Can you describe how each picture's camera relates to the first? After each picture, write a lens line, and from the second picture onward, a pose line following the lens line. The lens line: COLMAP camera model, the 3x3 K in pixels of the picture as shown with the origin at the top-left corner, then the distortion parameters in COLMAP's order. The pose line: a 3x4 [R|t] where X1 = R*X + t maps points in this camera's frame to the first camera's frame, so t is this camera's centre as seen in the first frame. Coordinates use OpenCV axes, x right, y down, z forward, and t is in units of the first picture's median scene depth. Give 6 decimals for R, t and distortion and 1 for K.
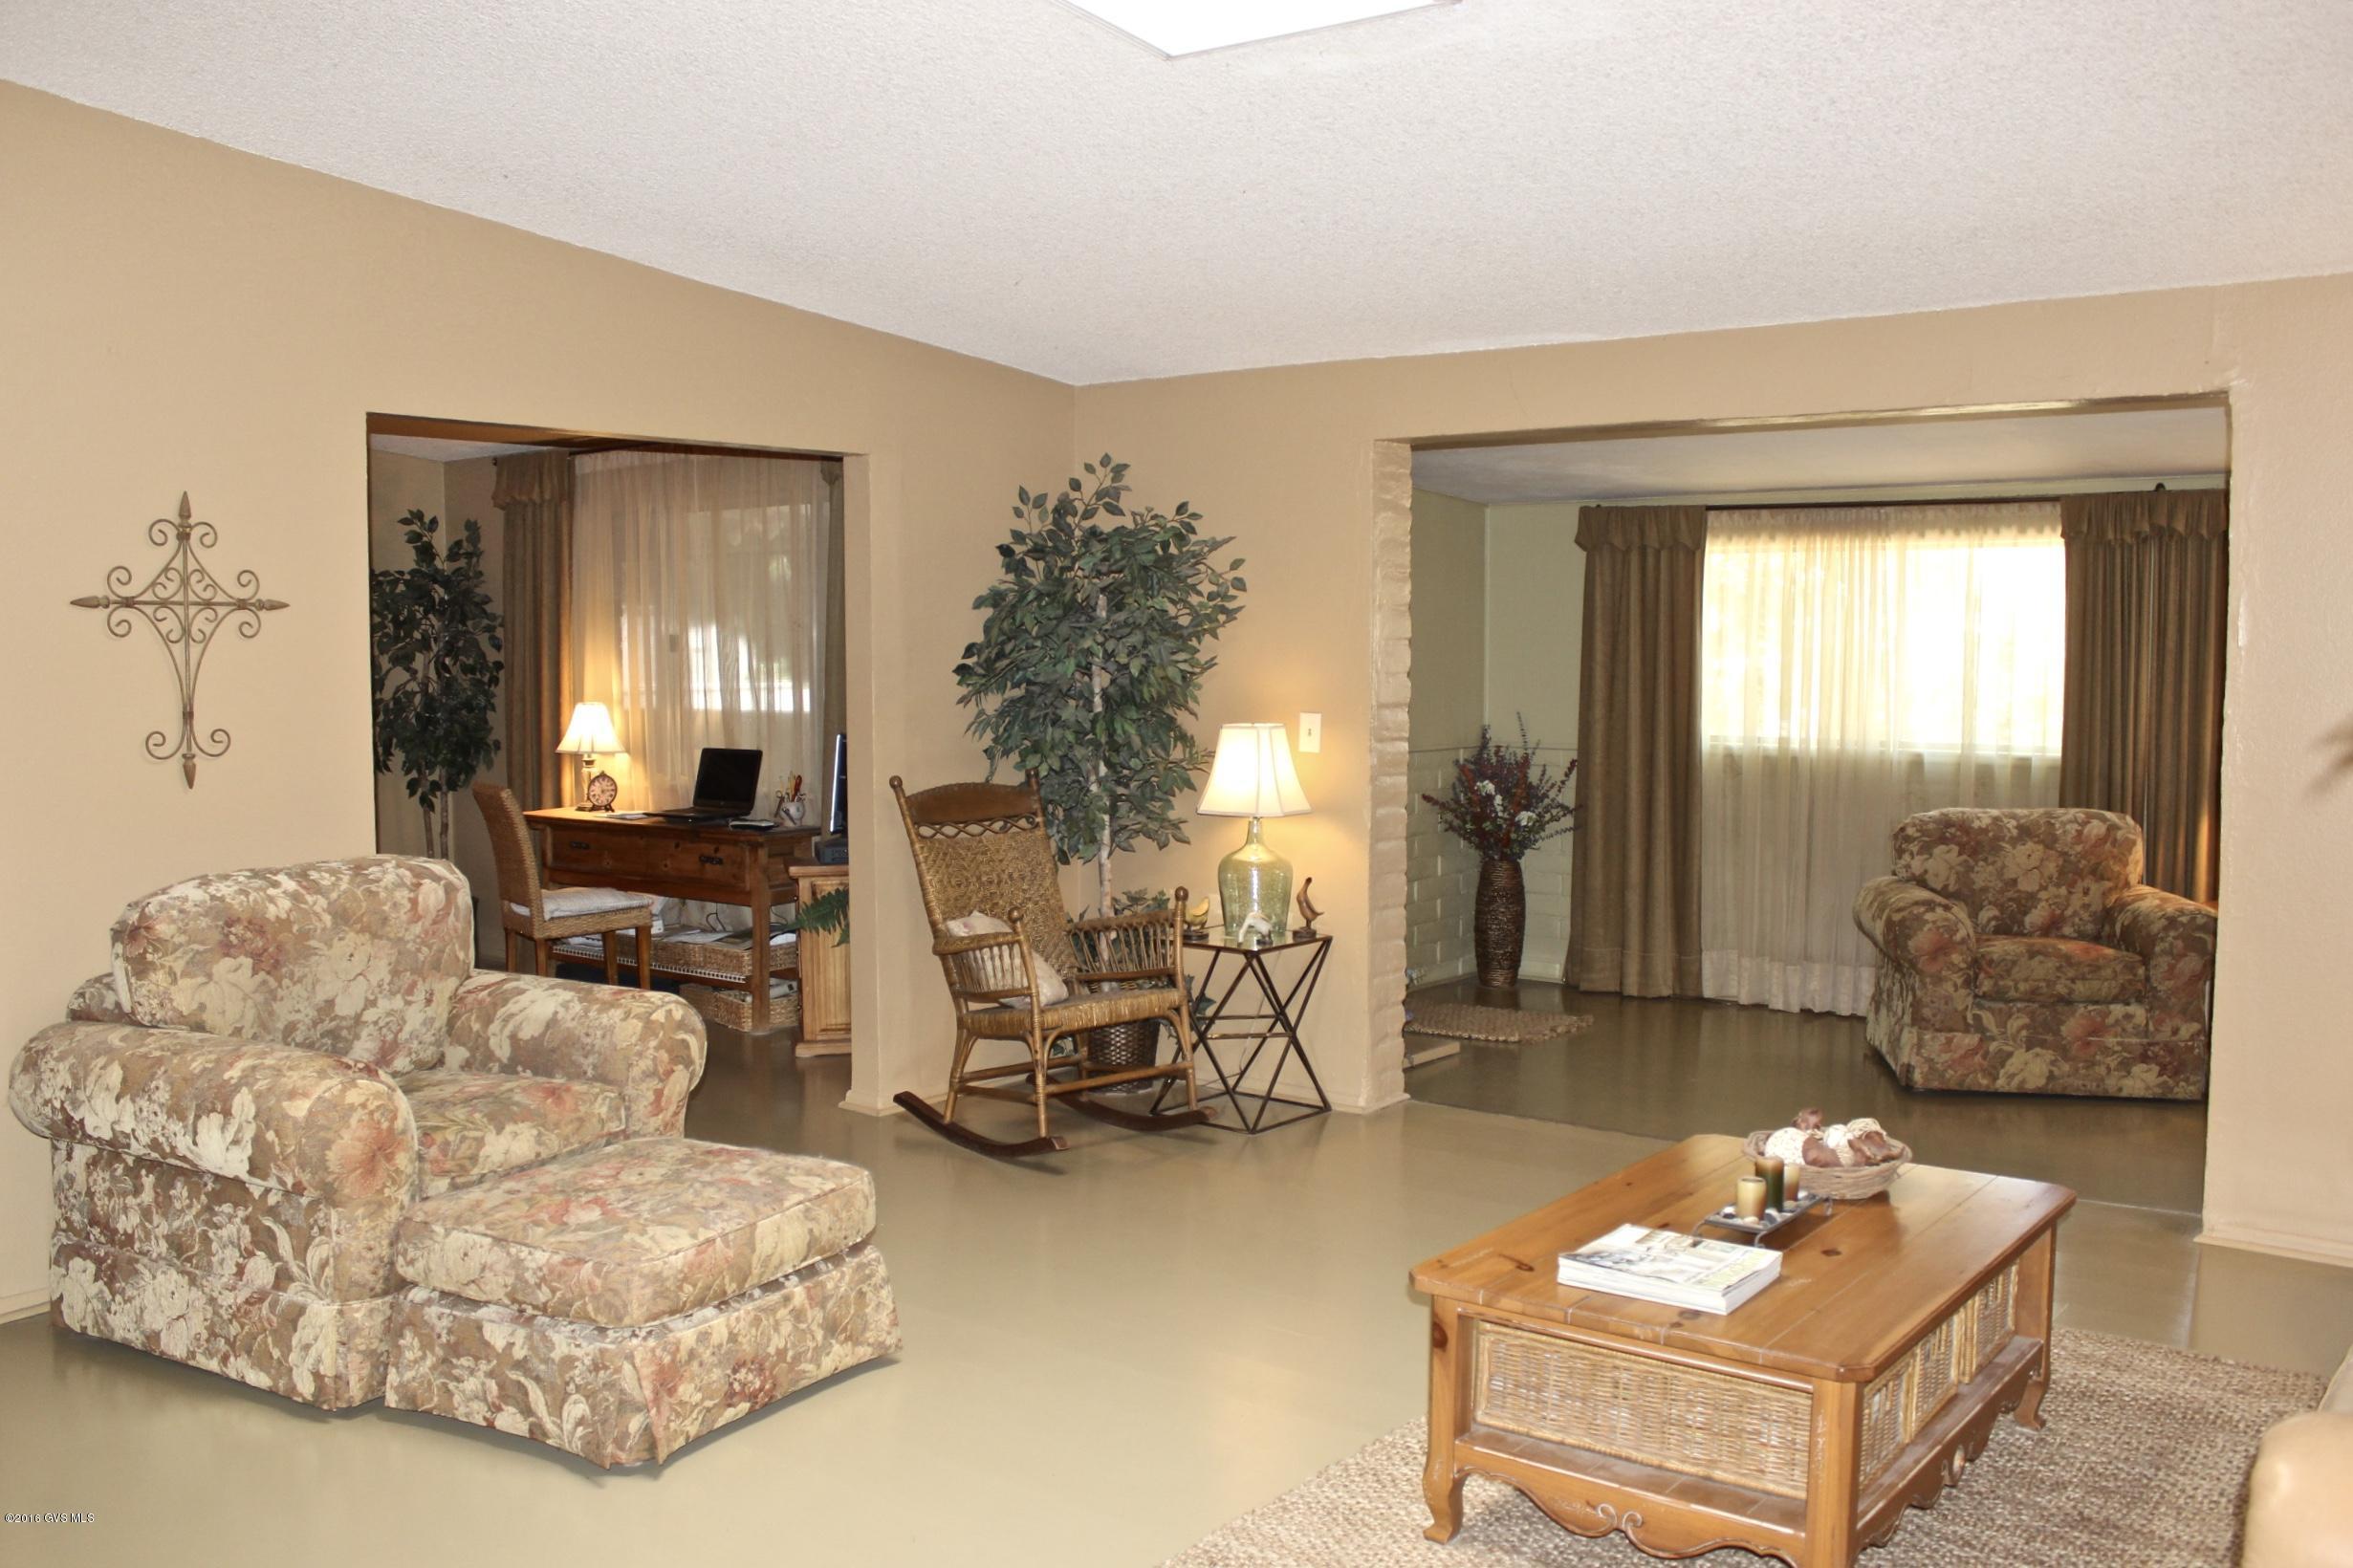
lens RADIAL K [[1973.1, 0, 1170.8], [0, 1973.1, 803.7], [0, 0, 1]] dist [-0.168968, 0.148771]
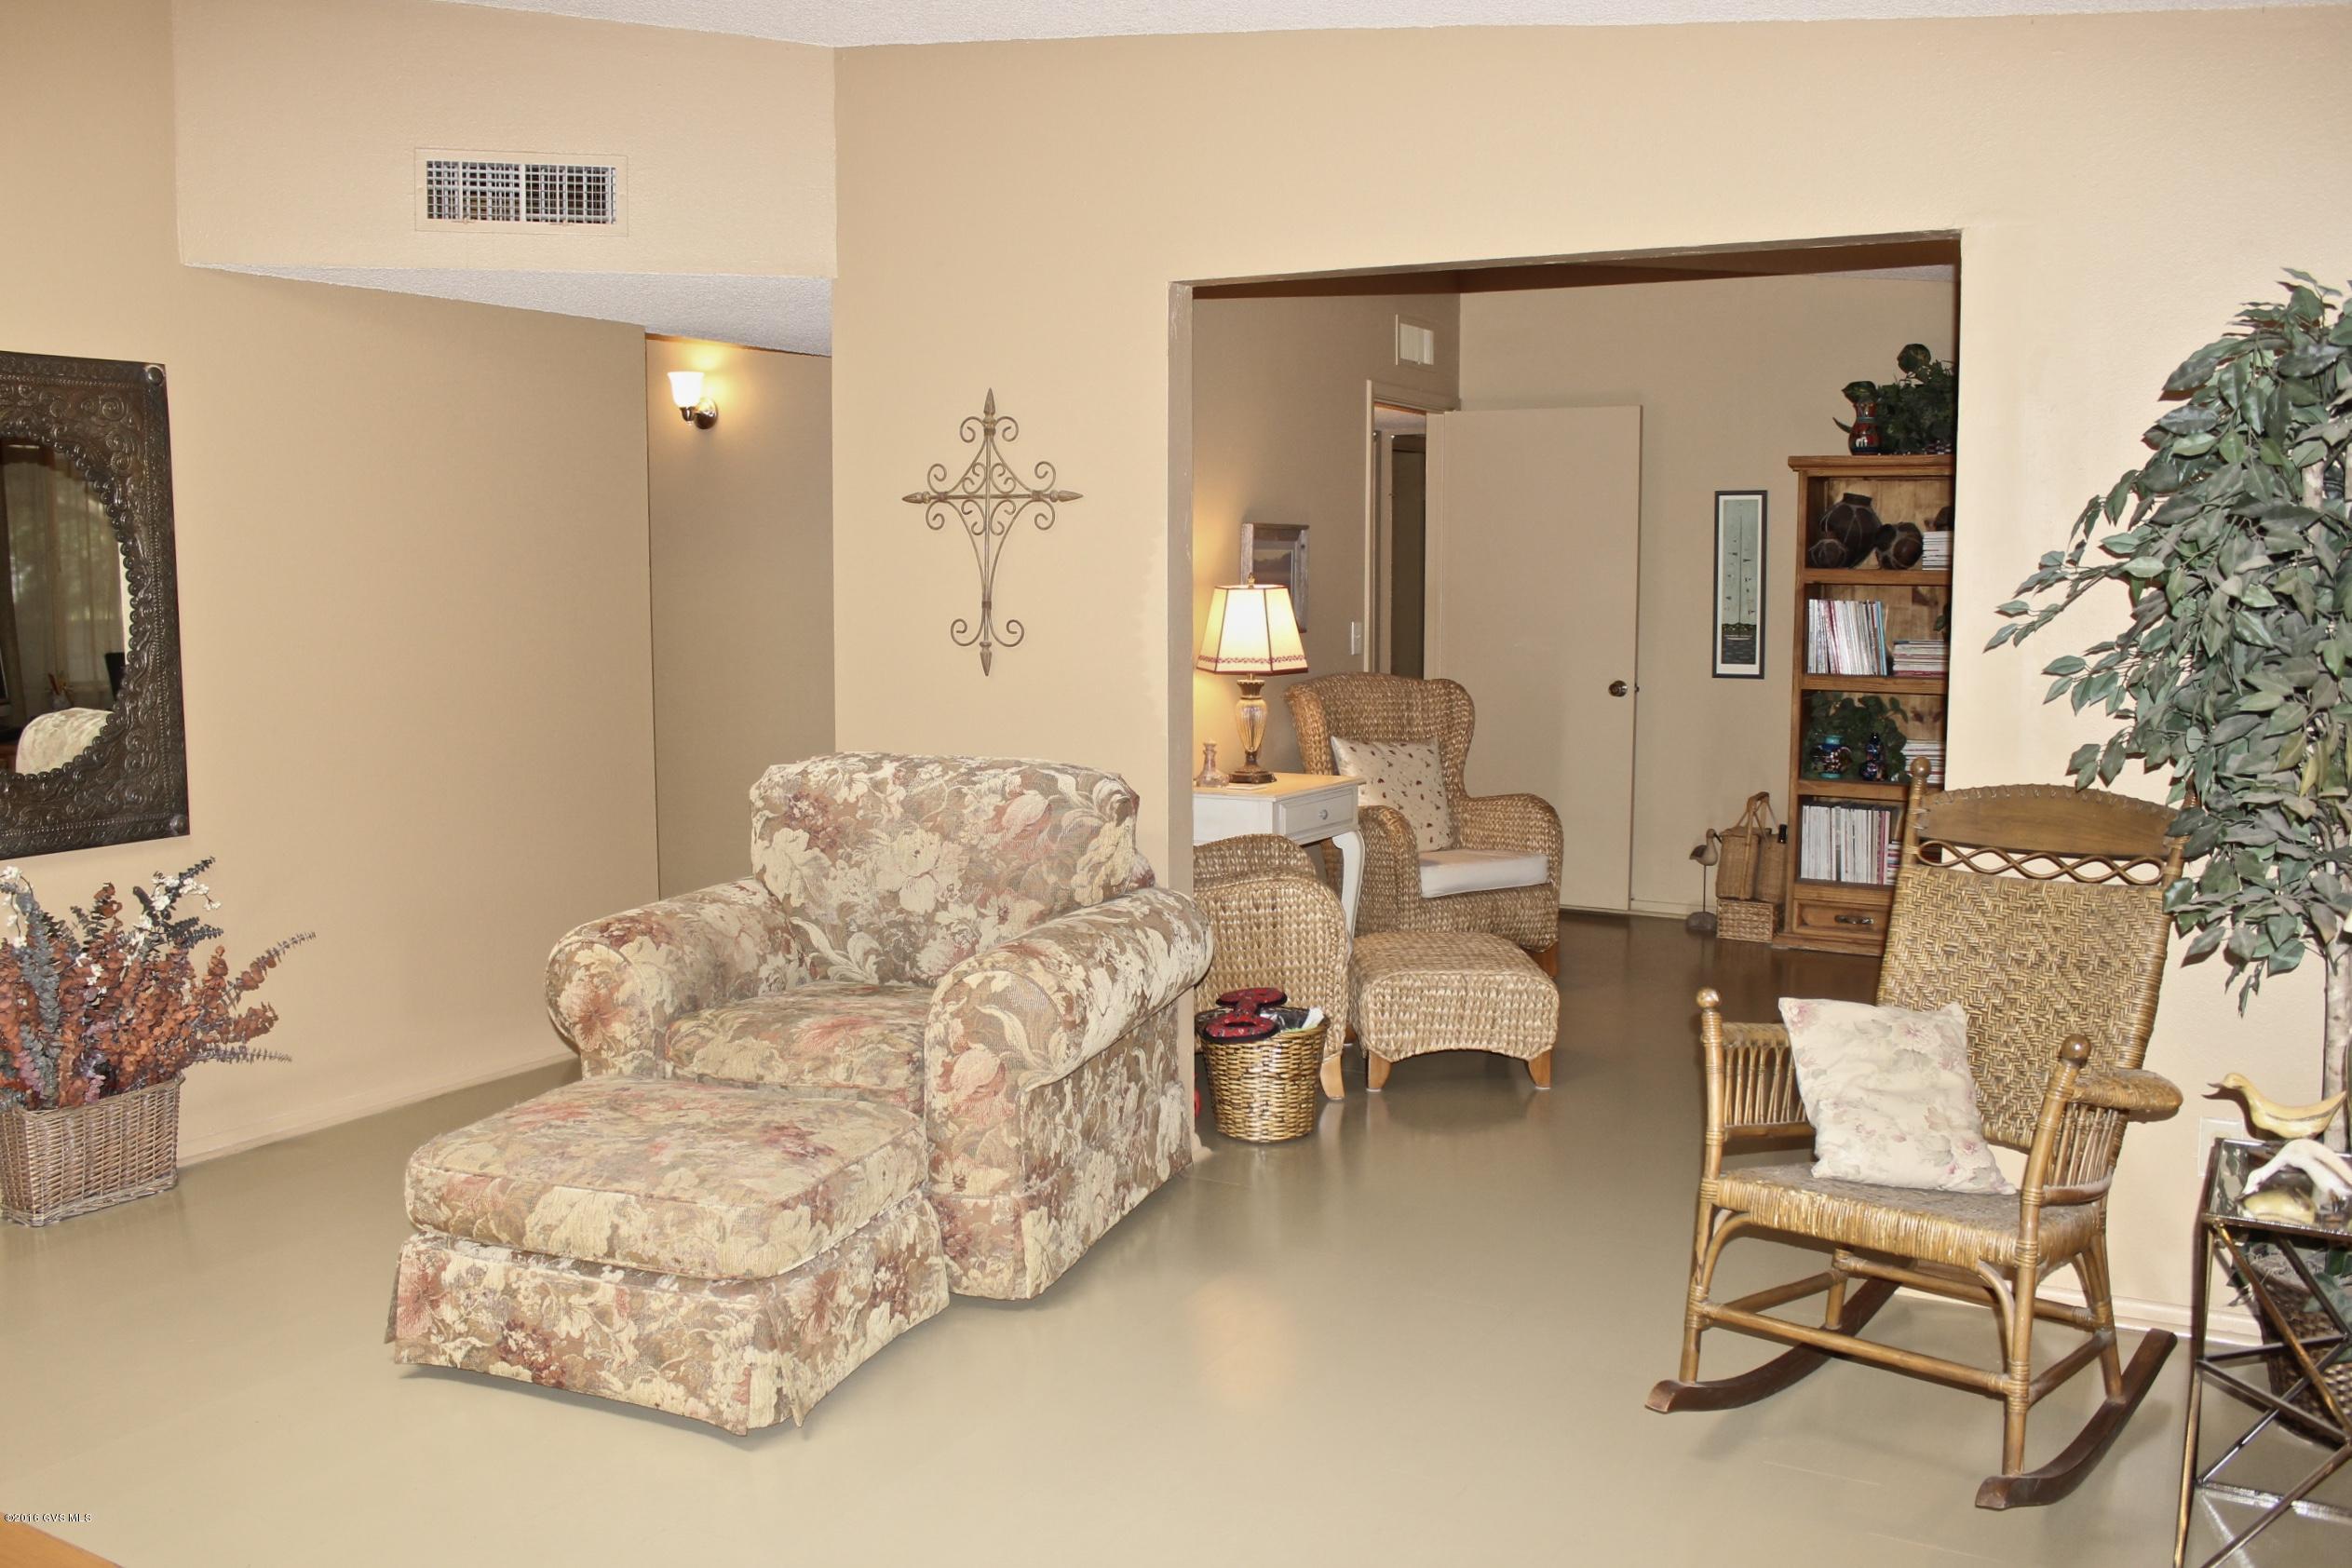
lens RADIAL K [[1972.3, 0, 1170.3], [0, 1972.3, 803.7], [0, 0, 1]] dist [-0.168968, 0.148771]
pose [[0.166714, 0.119605, -0.978724, 0.285545], [-0.080377, 0.990961, 0.107409, -0.031745], [0.982724, 0.060760, 0.174821, 0.468411]]
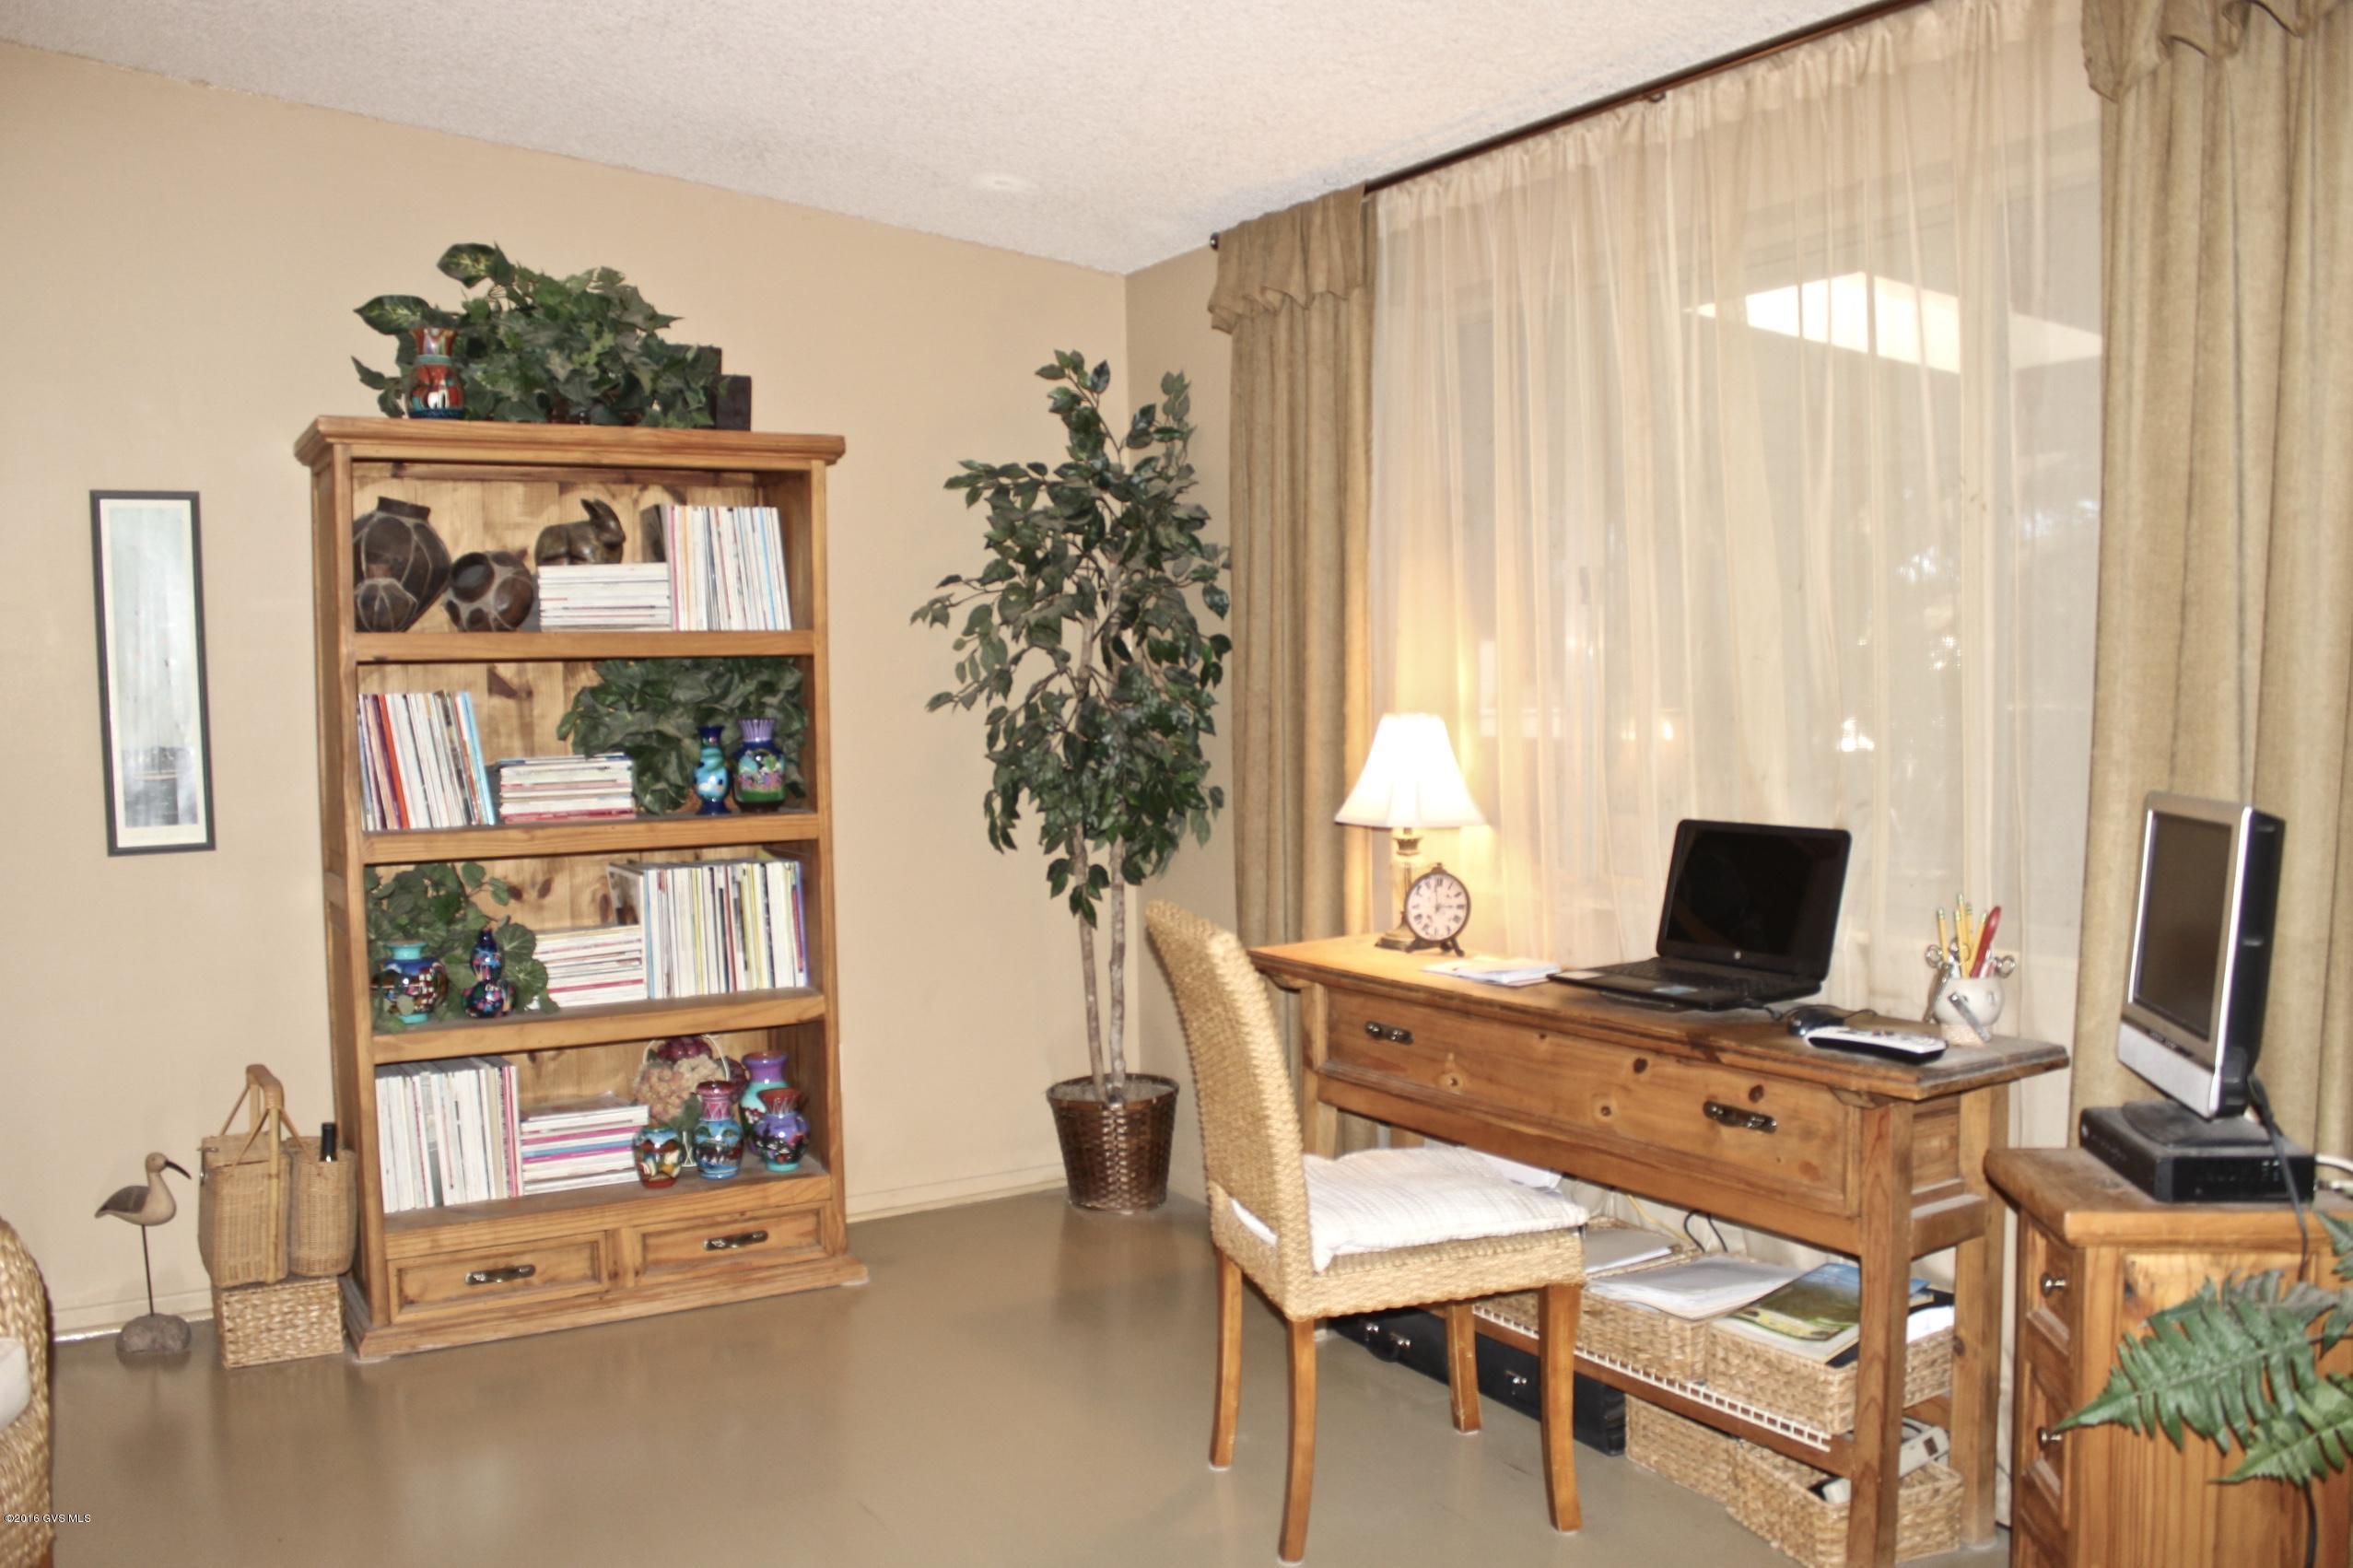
lens RADIAL K [[1973.1, 0, 1170.8], [0, 1973.1, 803.7], [0, 0, 1]] dist [-0.168968, 0.148771]
pose [[0.933474, 0.011342, -0.358465, -0.183436], [-0.017272, 0.999762, -0.013344, -0.023266], [0.358229, 0.018648, 0.933448, 0.542560]]
